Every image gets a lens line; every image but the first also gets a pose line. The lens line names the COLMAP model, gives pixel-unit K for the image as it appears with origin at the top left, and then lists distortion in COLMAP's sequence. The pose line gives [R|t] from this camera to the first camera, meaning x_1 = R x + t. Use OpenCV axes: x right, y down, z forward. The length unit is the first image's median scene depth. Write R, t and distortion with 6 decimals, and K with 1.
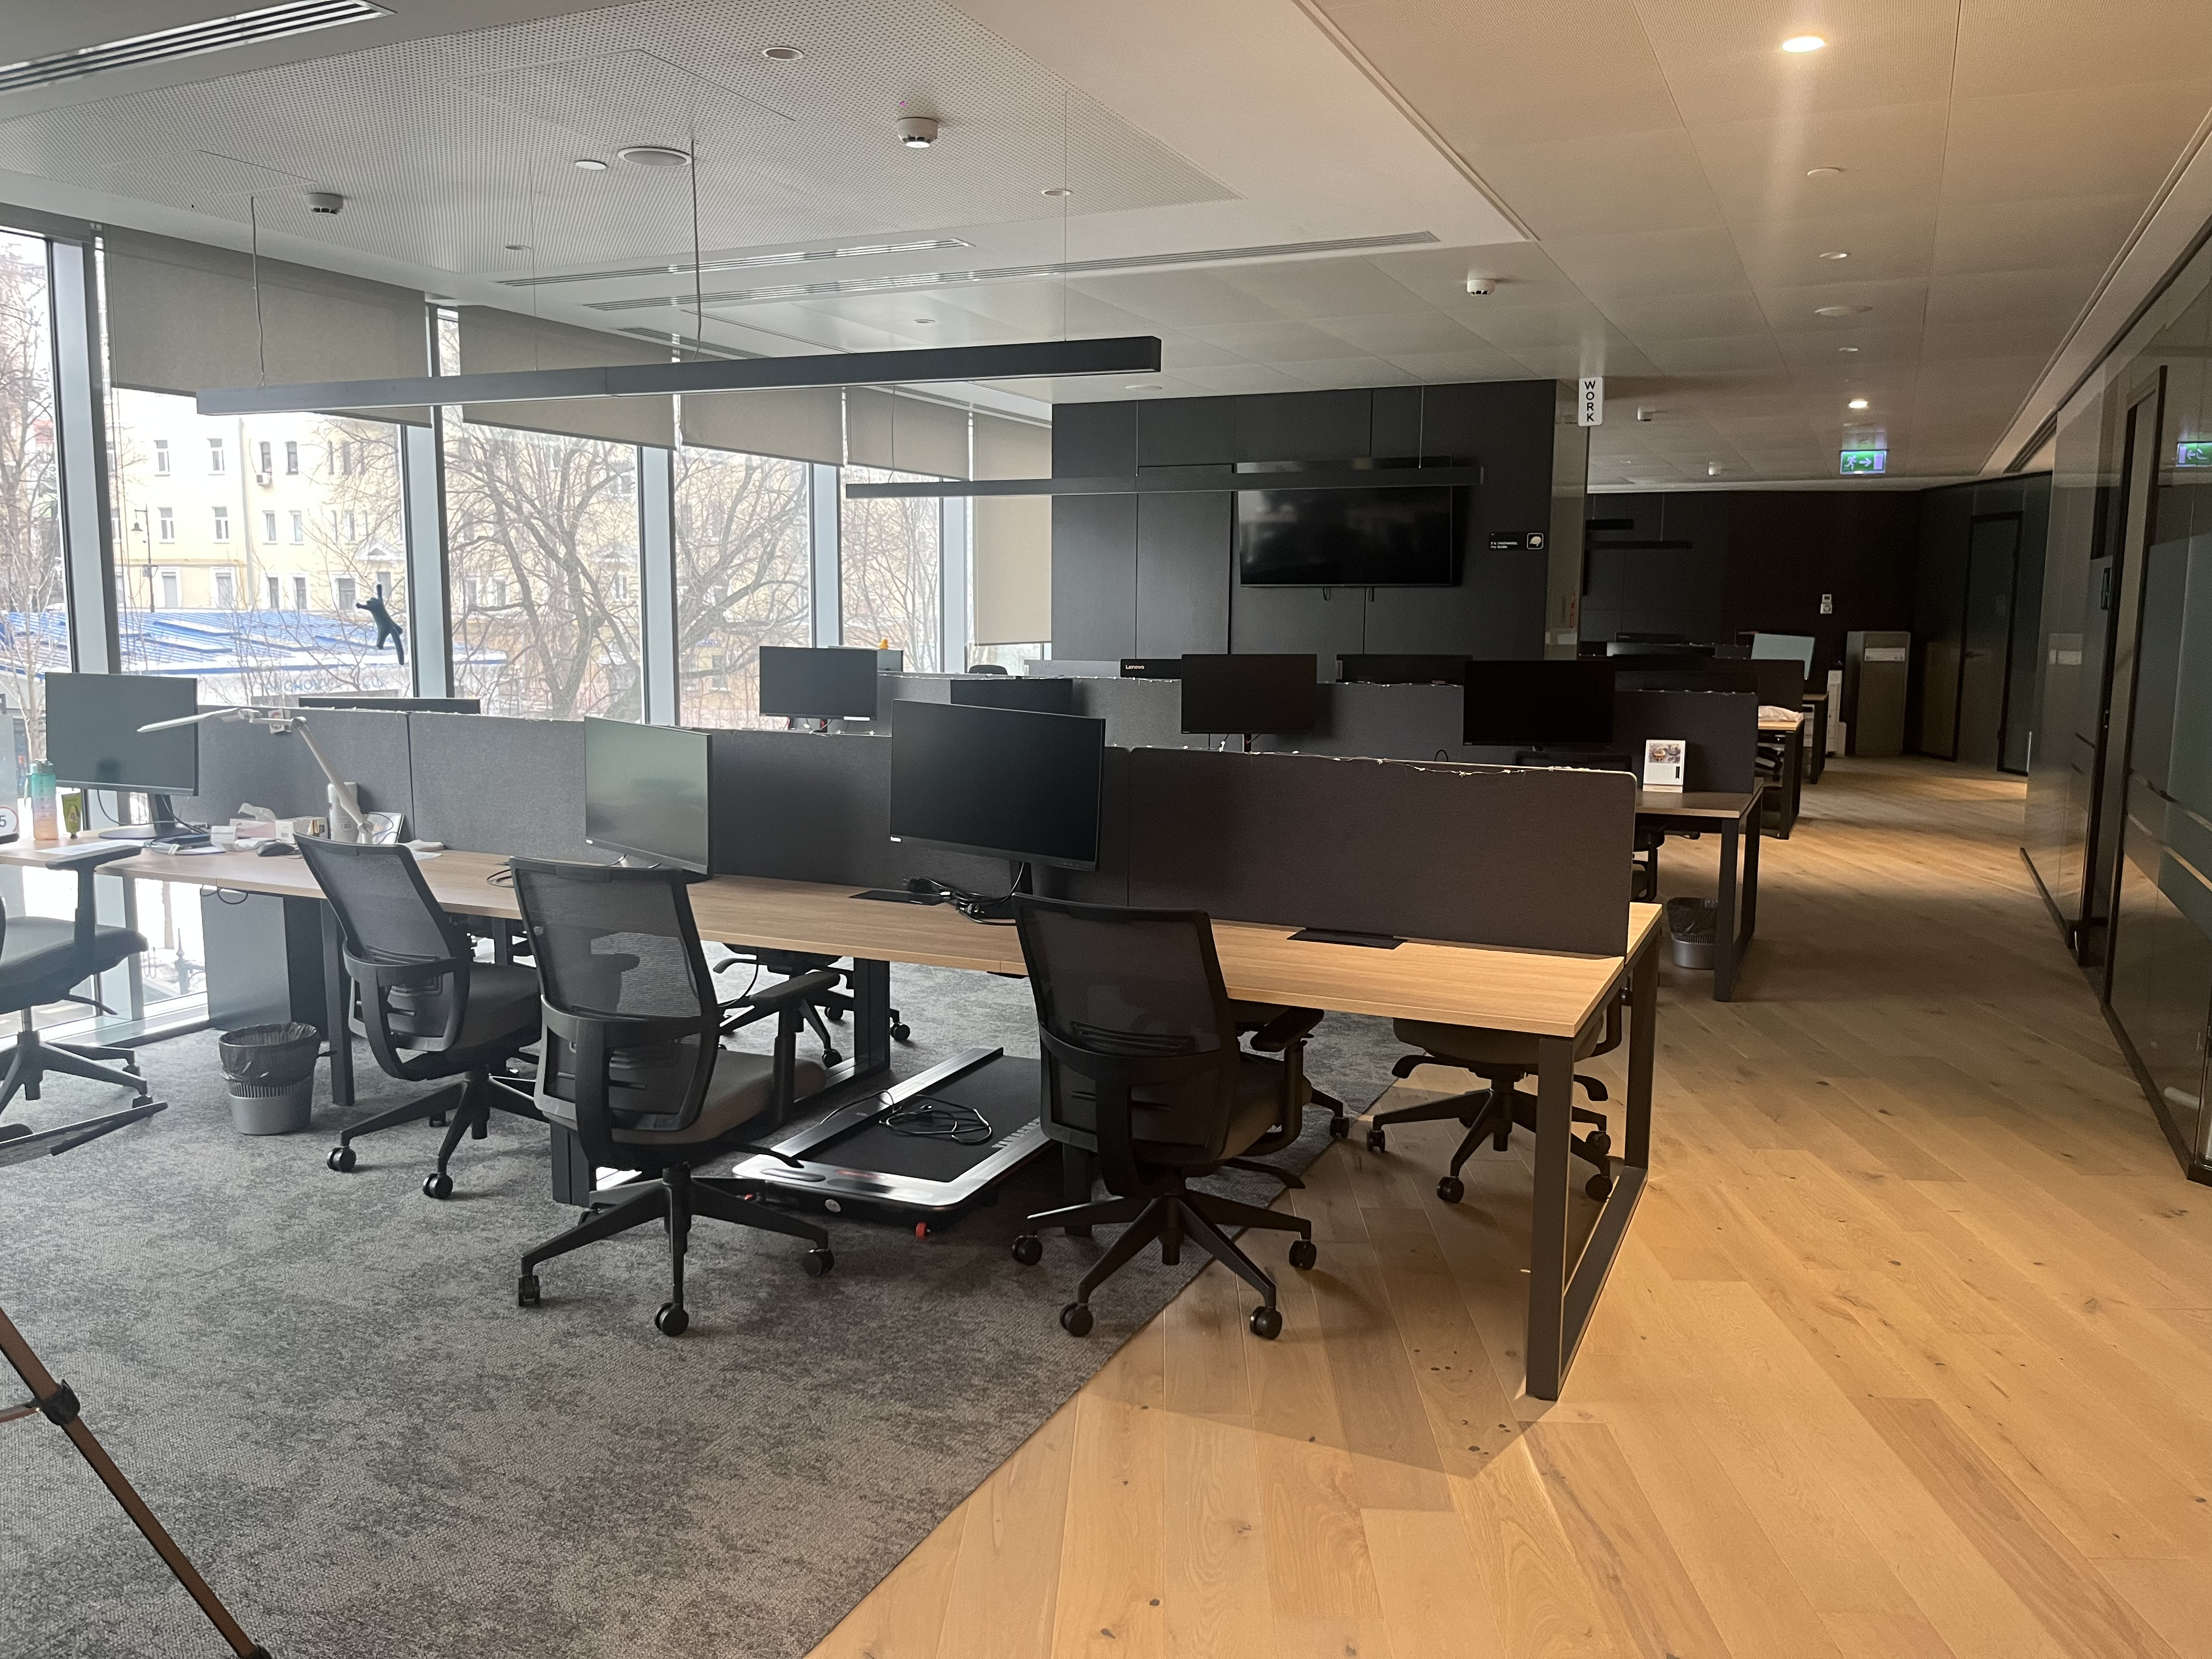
lens RADIAL K [[1683.8, 0, 1106.0], [0, 1683.8, 829.5], [0, 0, 1]] dist [0.009269, 0.003248]
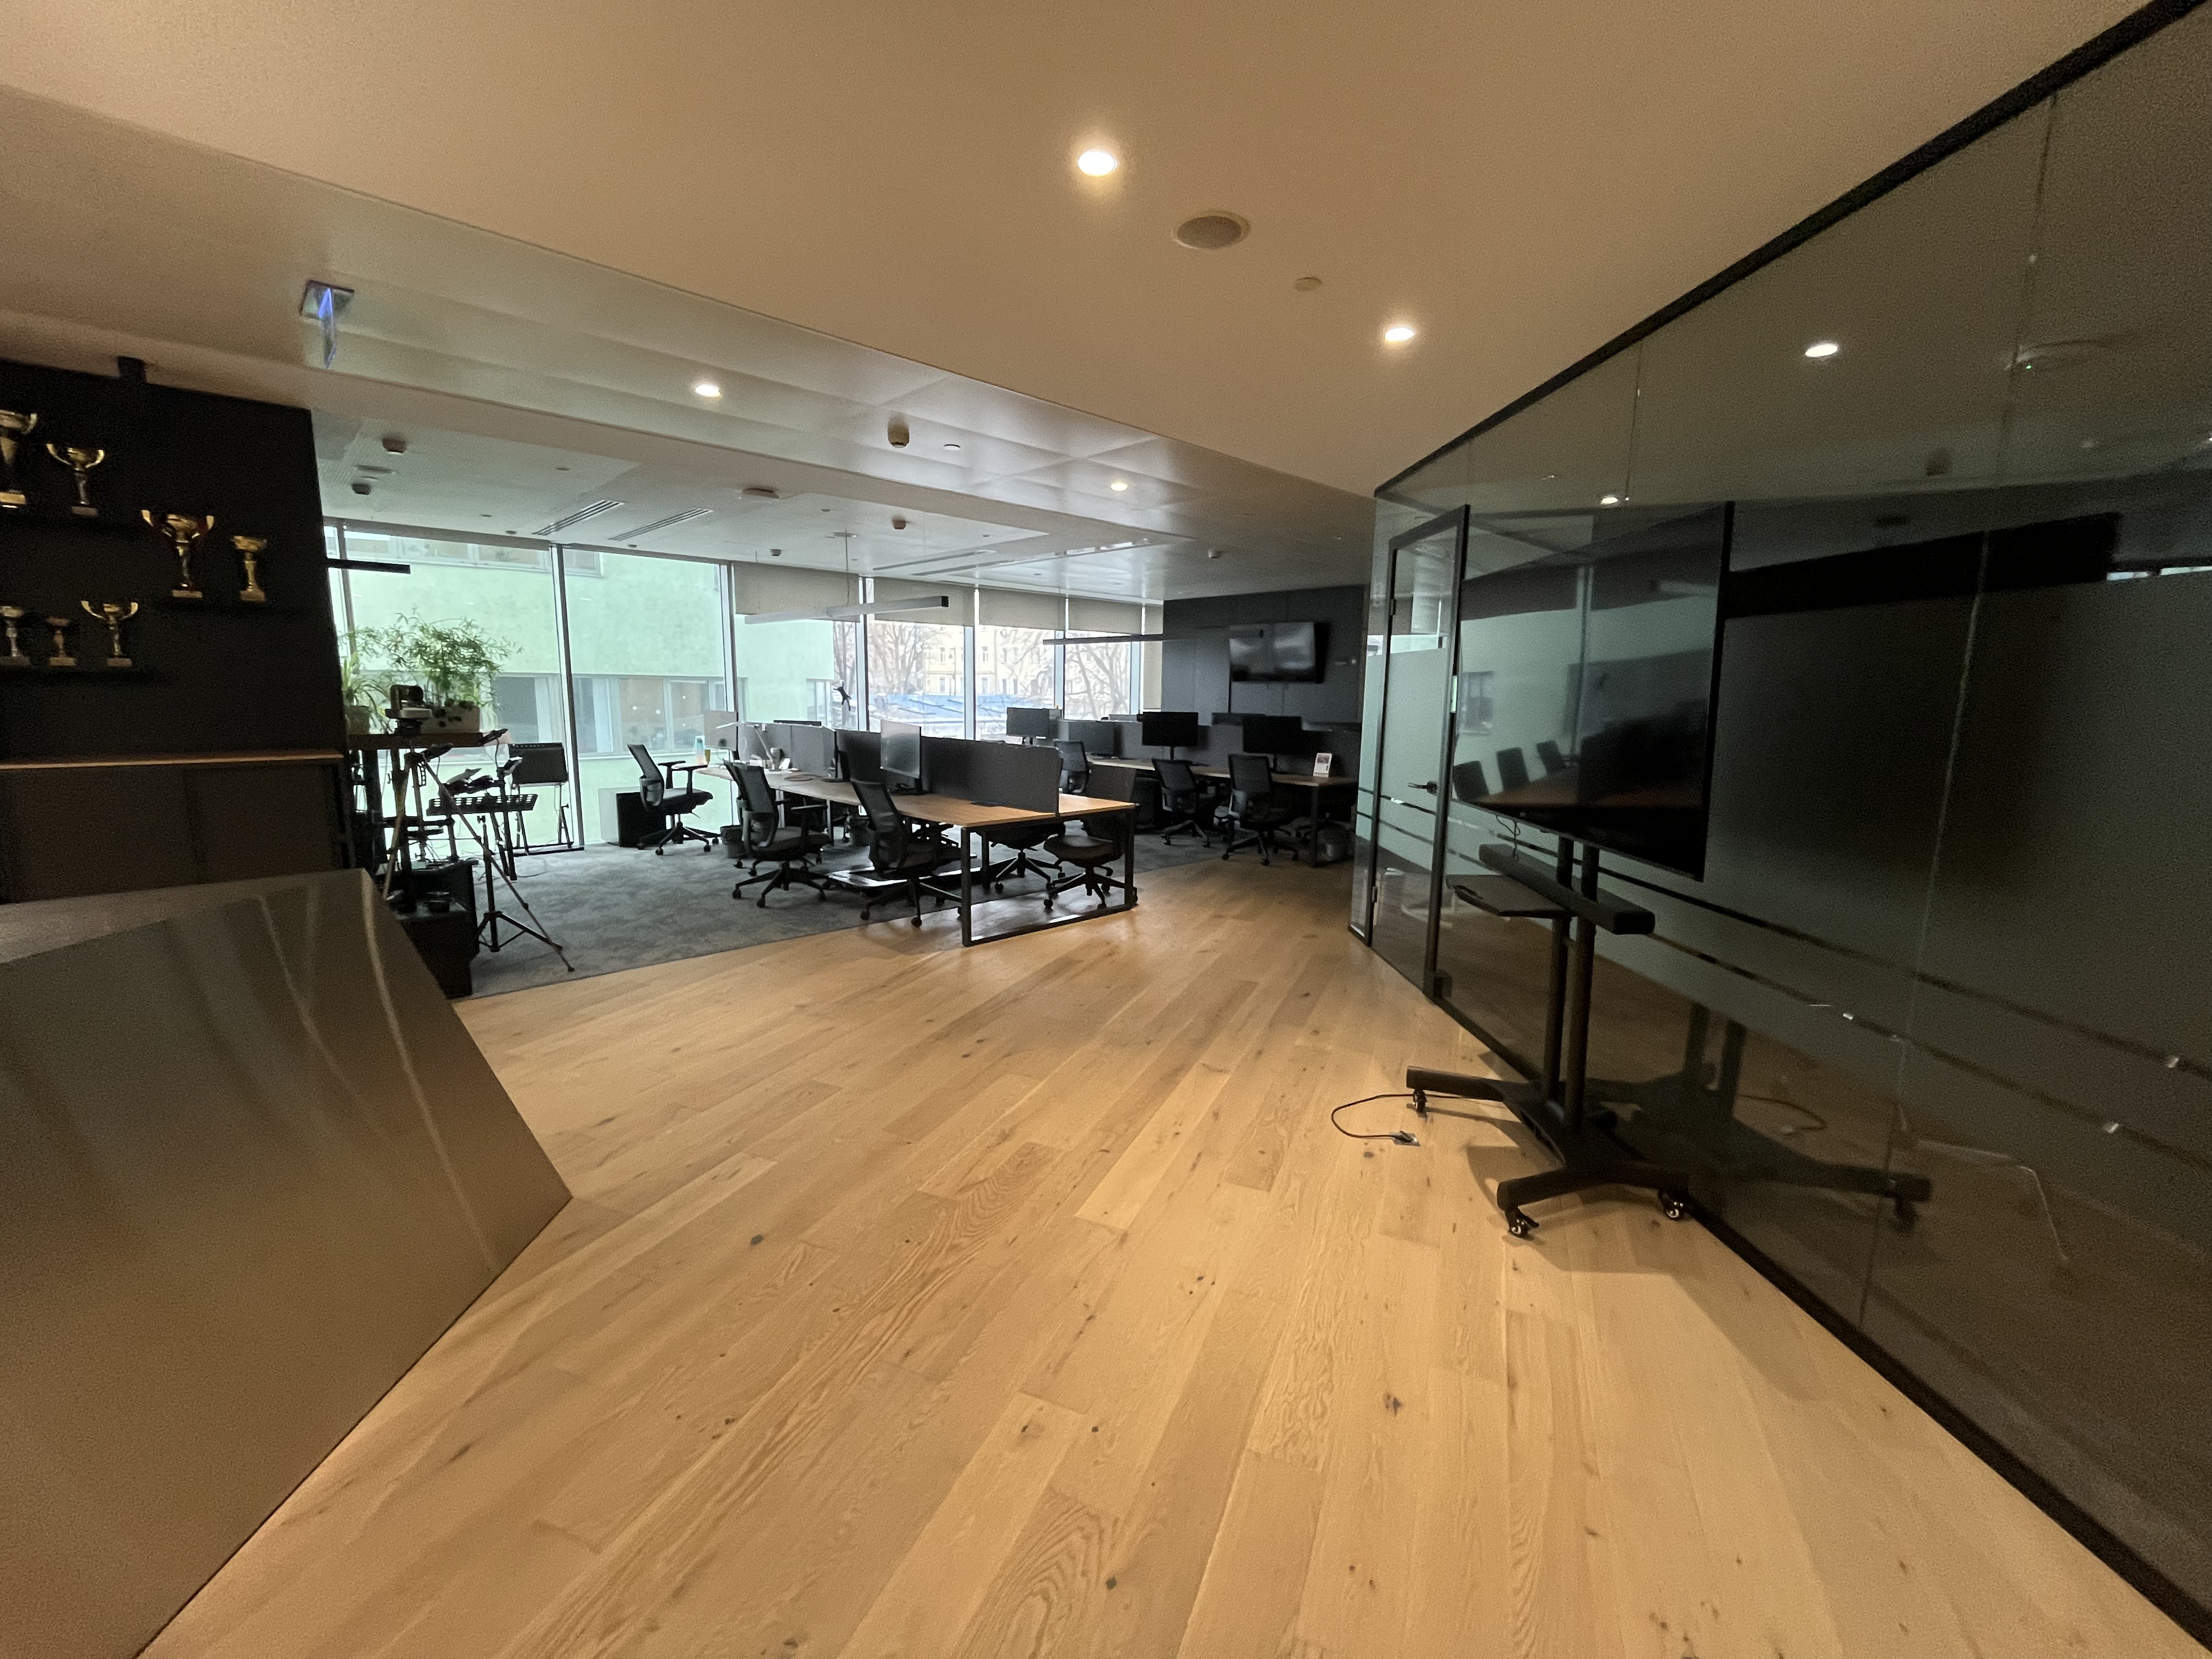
lens RADIAL K [[895.0, 0, 1106.0], [0, 895.0, 829.5], [0, 0, 1]] dist [-0.012654, 0.000136]
pose [[0.937186, 0.060582, -0.343530, 0.474560], [-0.053620, 0.998119, 0.029738, 0.027673], [0.344685, -0.009450, 0.938671, -0.203488]]
